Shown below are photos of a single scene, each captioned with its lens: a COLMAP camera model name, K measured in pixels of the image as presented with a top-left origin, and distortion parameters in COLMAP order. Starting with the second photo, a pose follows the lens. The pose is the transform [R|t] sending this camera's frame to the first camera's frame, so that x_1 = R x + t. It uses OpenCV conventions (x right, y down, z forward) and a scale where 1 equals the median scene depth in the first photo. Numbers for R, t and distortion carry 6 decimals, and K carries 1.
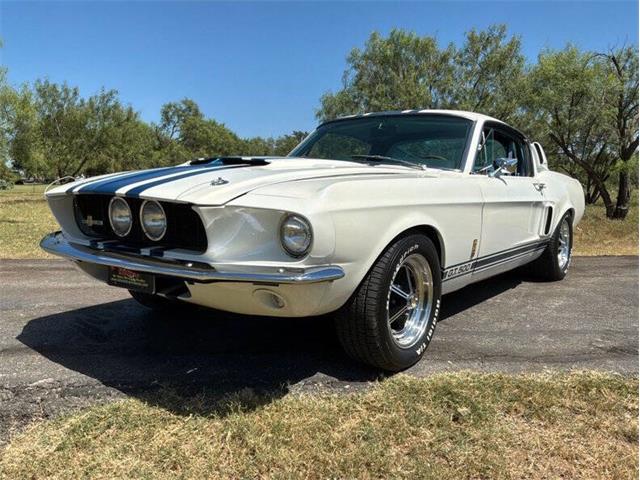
lens RADIAL K [[534.5, 0, 313.6], [0, 534.5, 240.0], [0, 0, 1]] dist [0.070689, -0.123903]
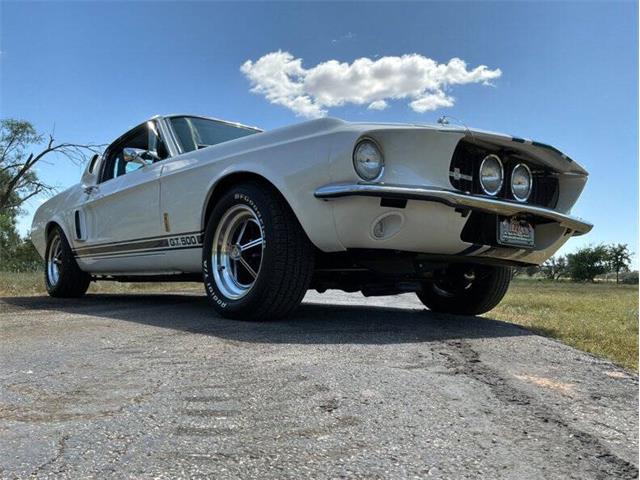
lens RADIAL K [[534.5, 0, 312.0], [0, 534.5, 237.1], [0, 0, 1]] dist [0.070689, -0.123903]
pose [[0.265324, 0.076555, 0.961115, -1.257743], [0.084244, 0.991190, -0.102206, 0.119167], [-0.960472, 0.108086, 0.256537, 1.069769]]
